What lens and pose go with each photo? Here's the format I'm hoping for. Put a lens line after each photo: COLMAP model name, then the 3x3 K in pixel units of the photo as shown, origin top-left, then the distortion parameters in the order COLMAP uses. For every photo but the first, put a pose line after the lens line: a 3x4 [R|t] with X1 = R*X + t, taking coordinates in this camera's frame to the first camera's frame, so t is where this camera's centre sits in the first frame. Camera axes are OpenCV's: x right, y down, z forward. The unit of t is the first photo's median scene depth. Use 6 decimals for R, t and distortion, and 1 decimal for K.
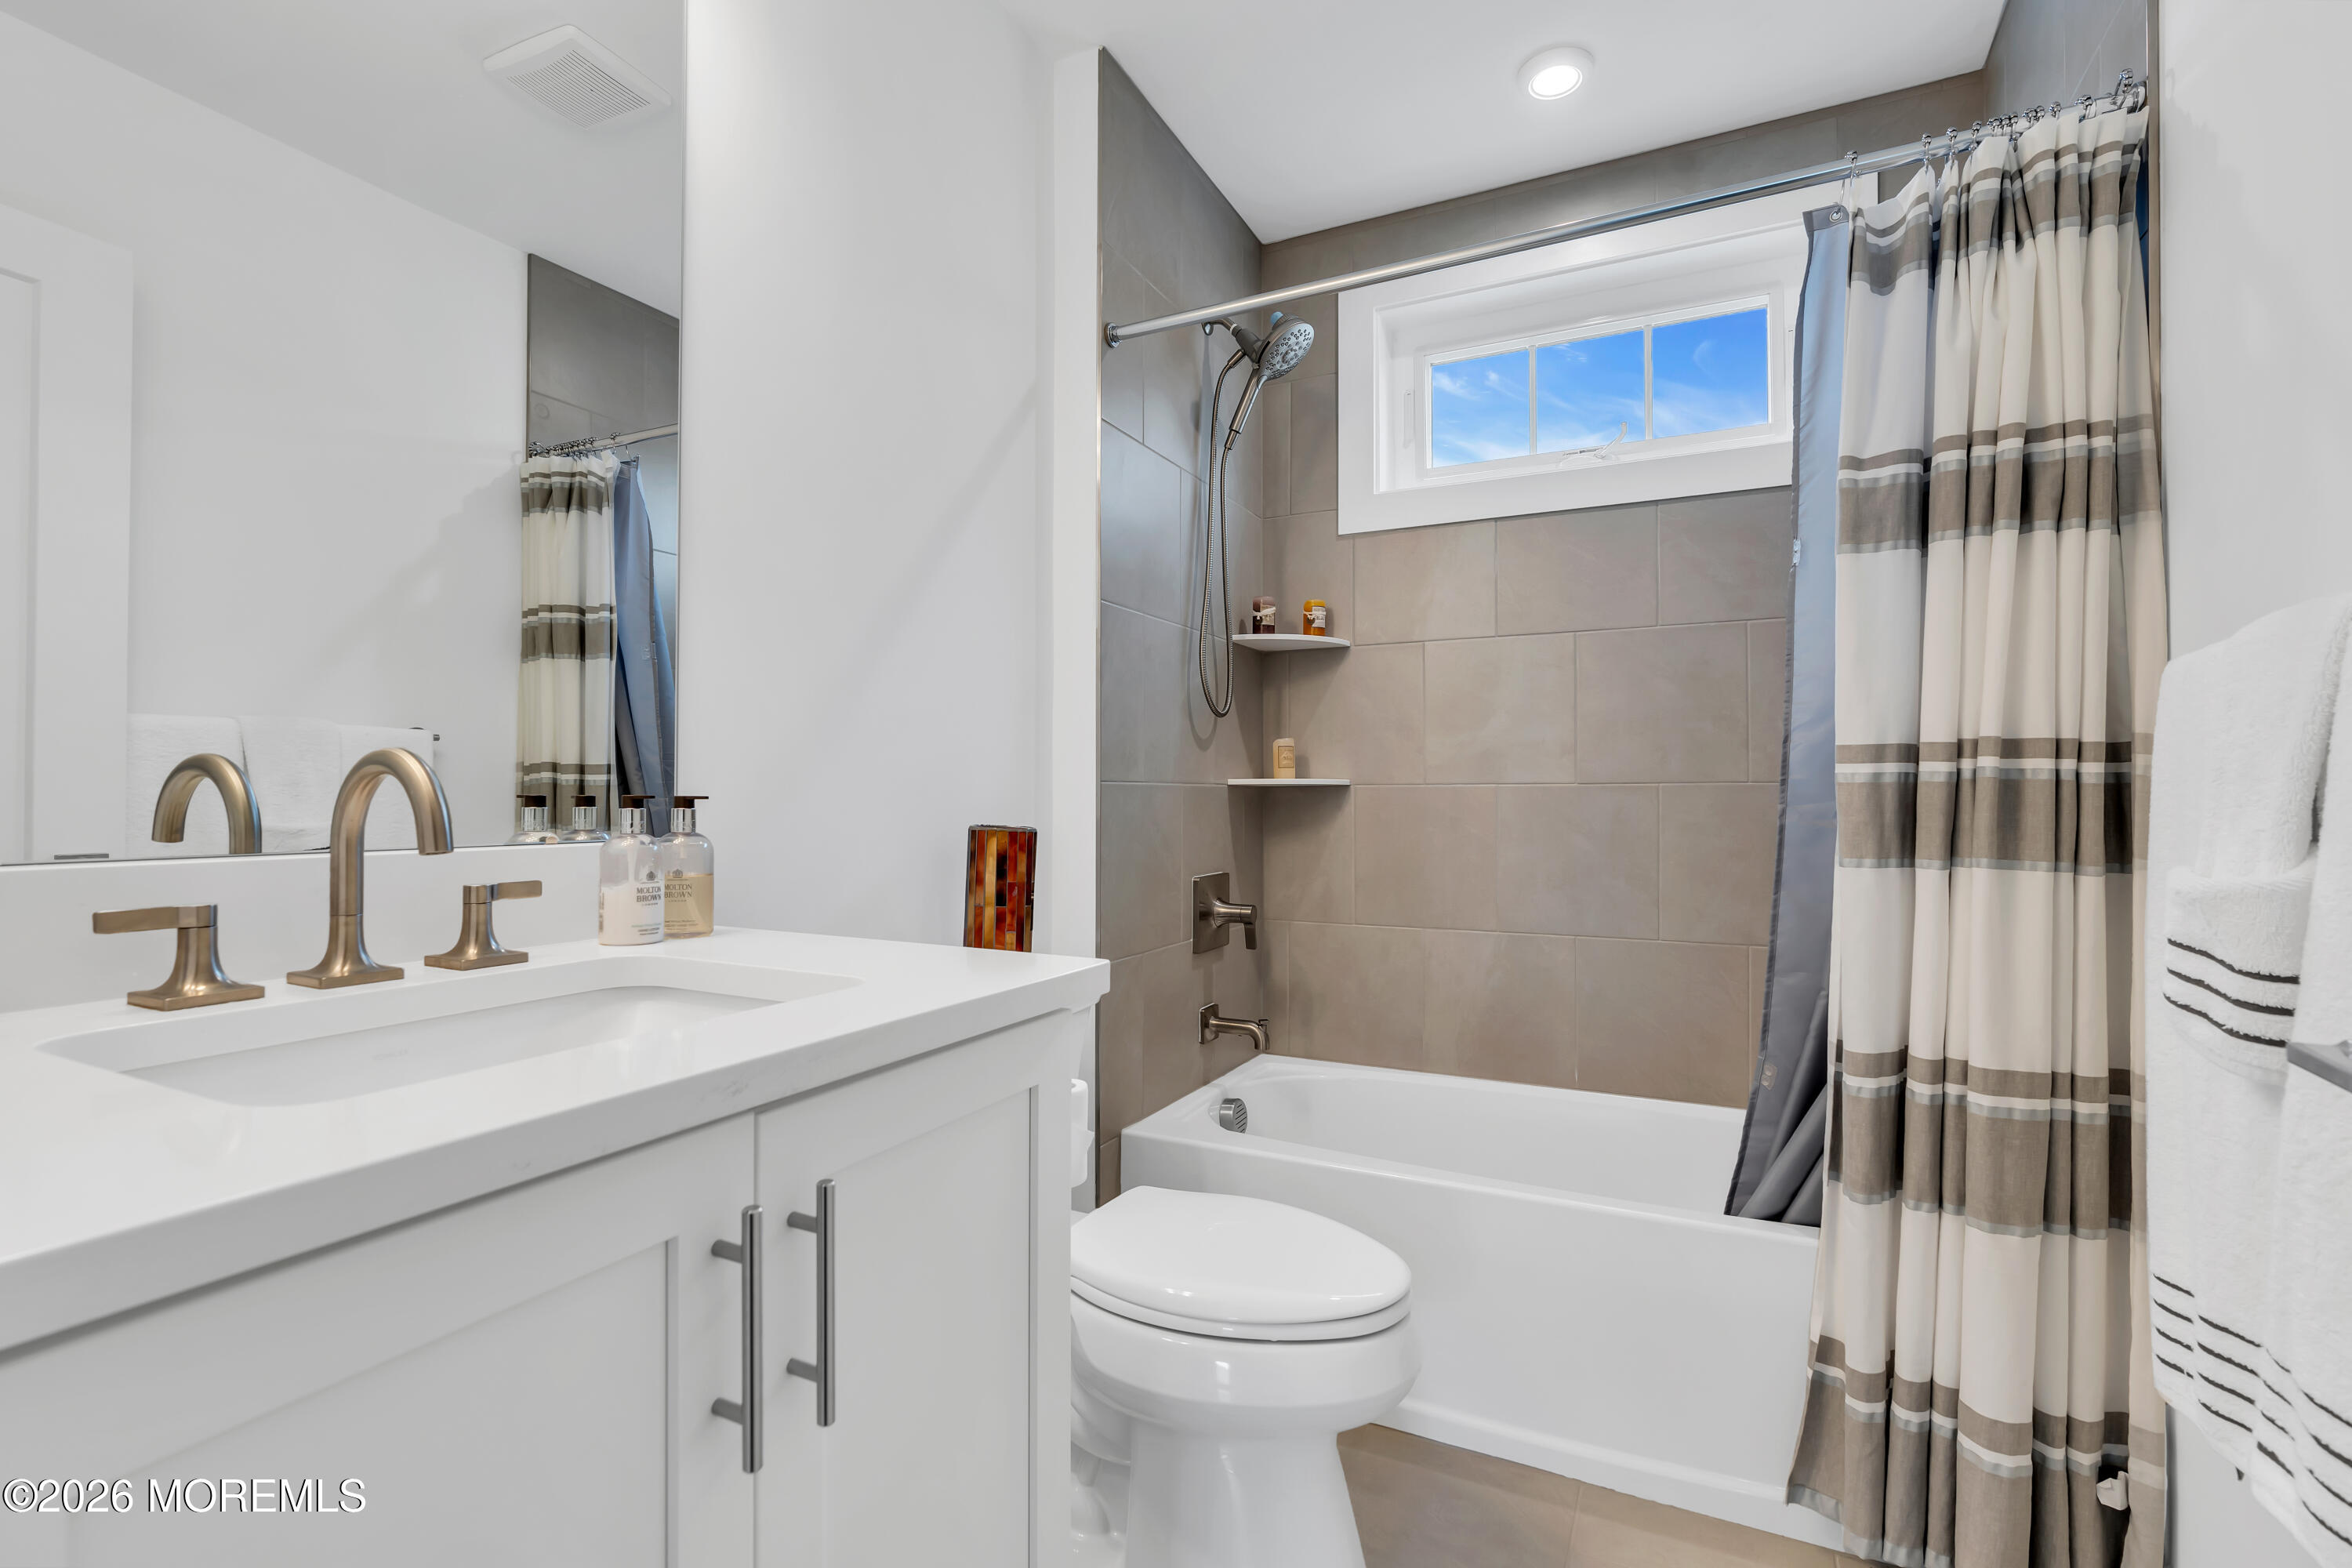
lens RADIAL K [[1057.6, 0, 1164.2], [0, 1057.6, 777.4], [0, 0, 1]] dist [-0.003566, 0.002681]
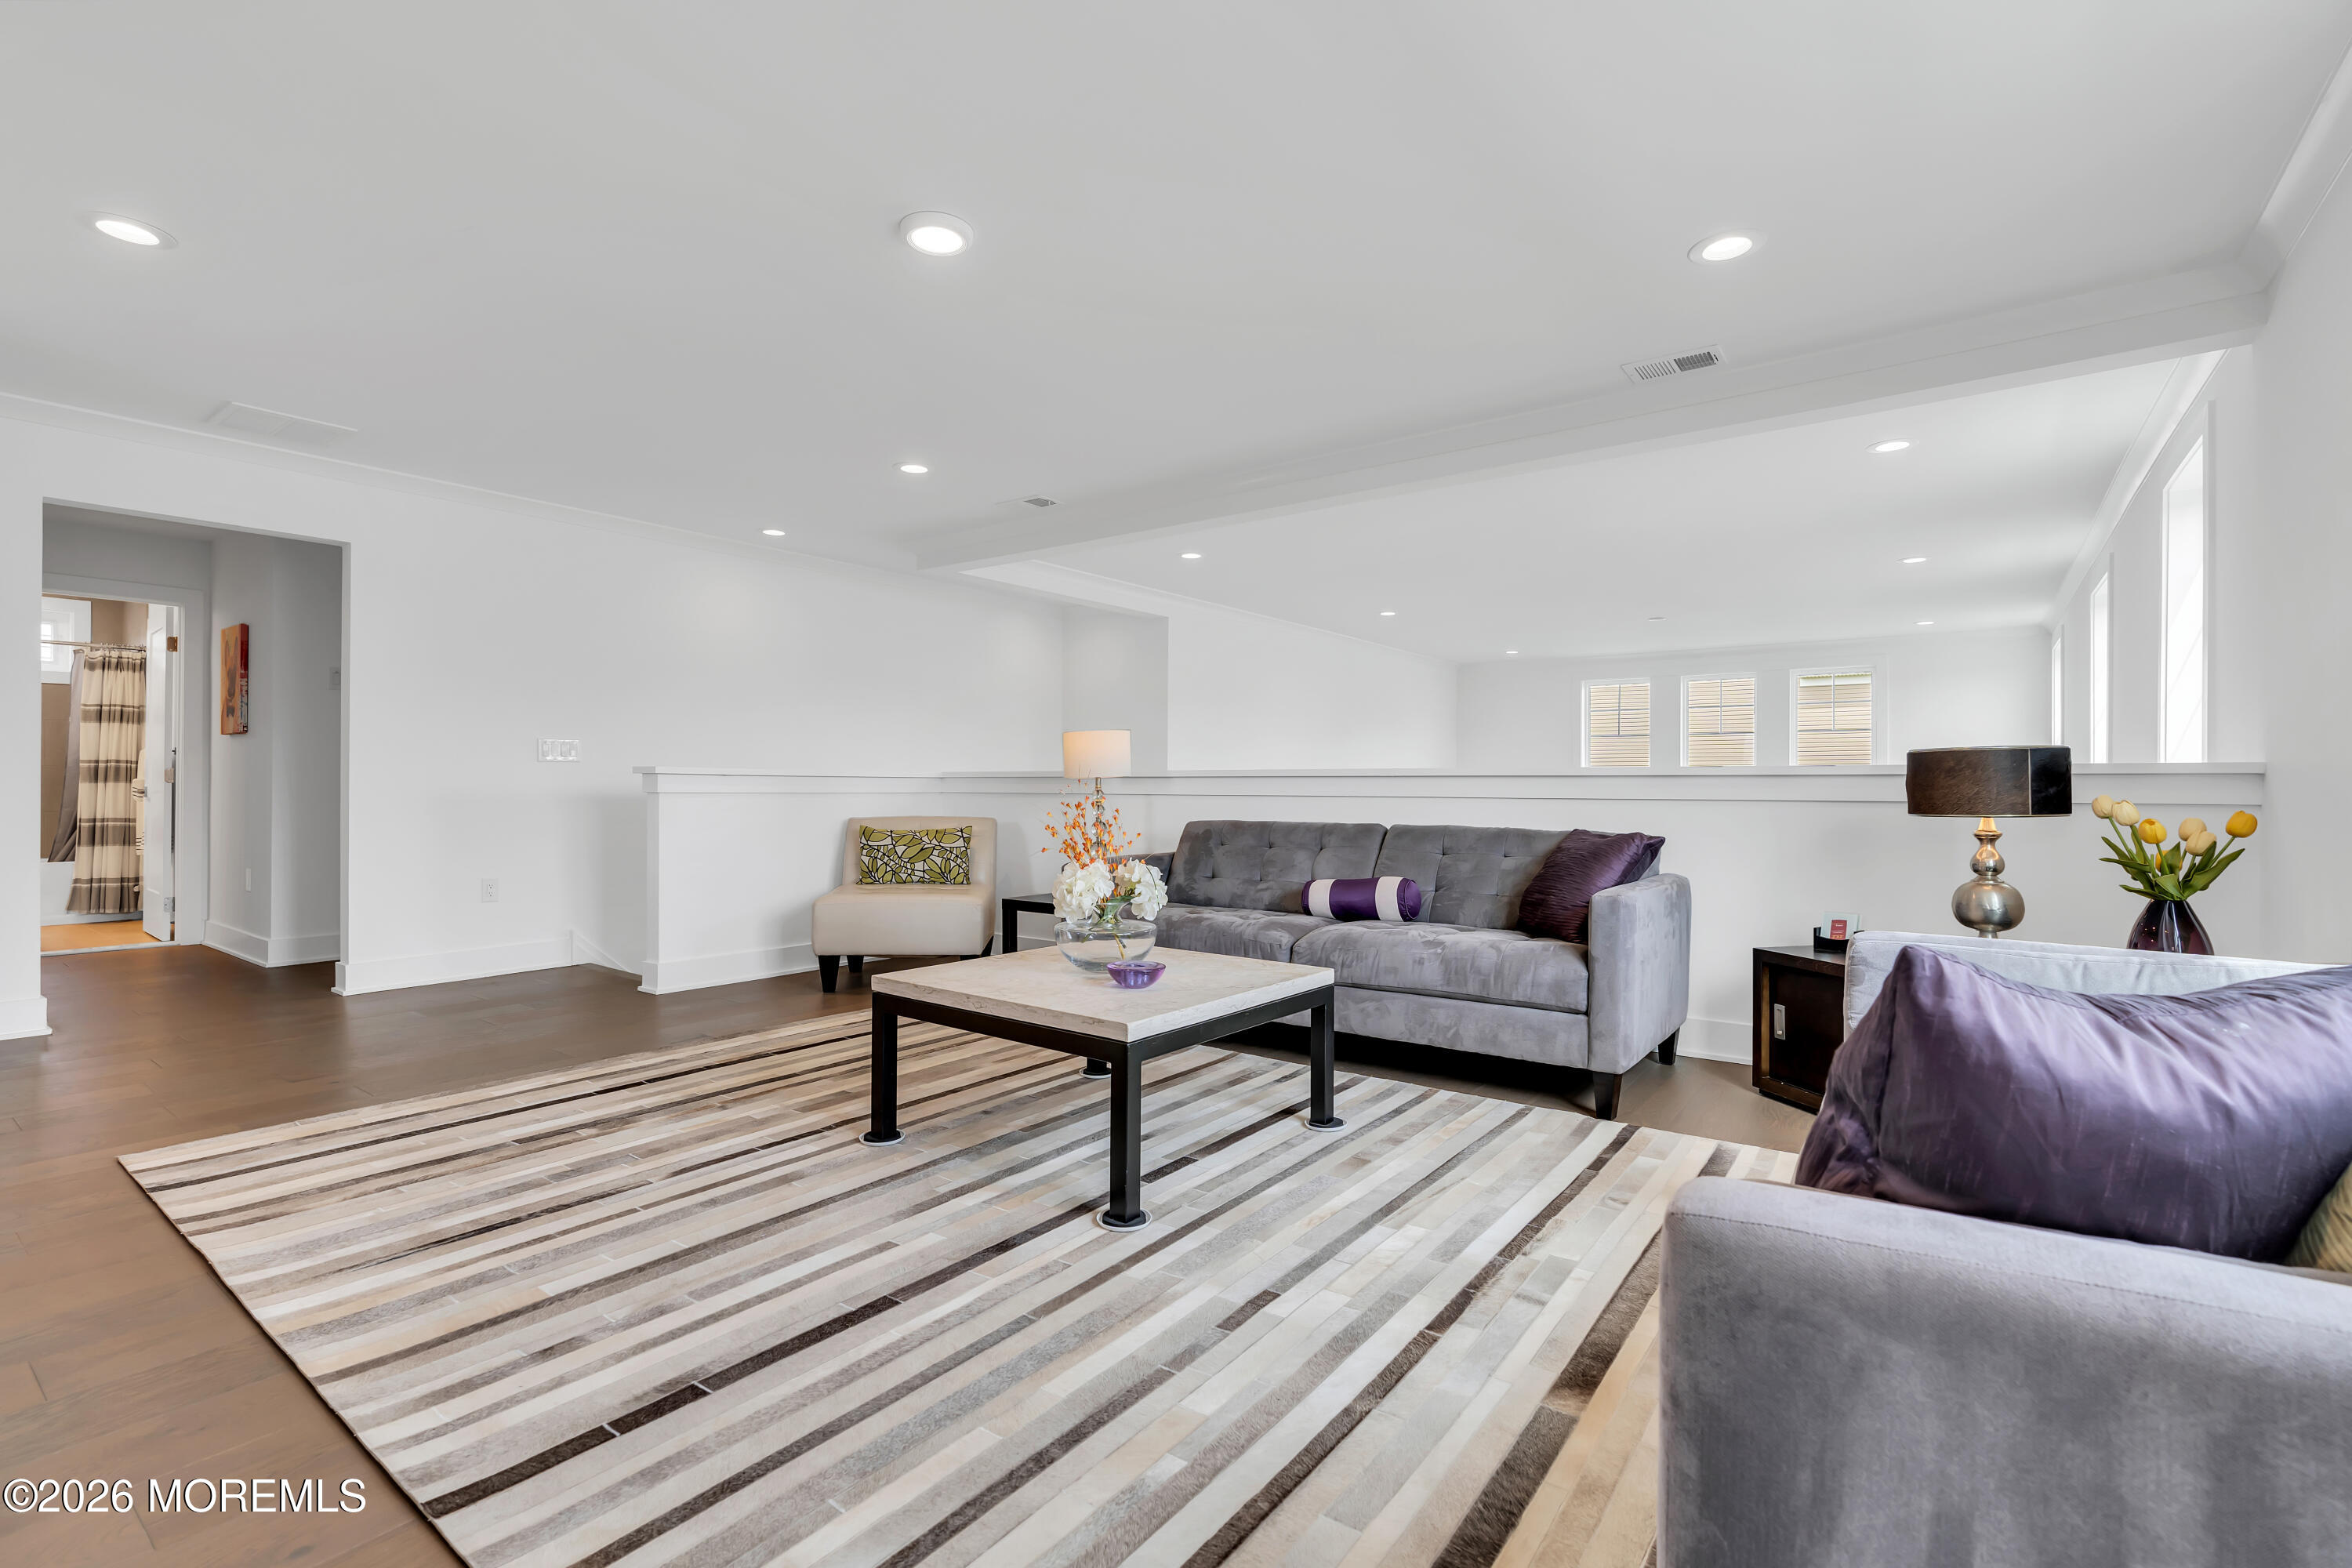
lens RADIAL K [[1057.6, 0, 1157.0], [0, 1057.6, 793.0], [0, 0, 1]] dist [-0.003566, 0.002681]
pose [[0.191660, -0.003590, 0.981455, -3.559549], [-0.015013, 0.999866, 0.006589, 0.019448], [-0.981347, -0.015997, 0.191580, -5.359434]]
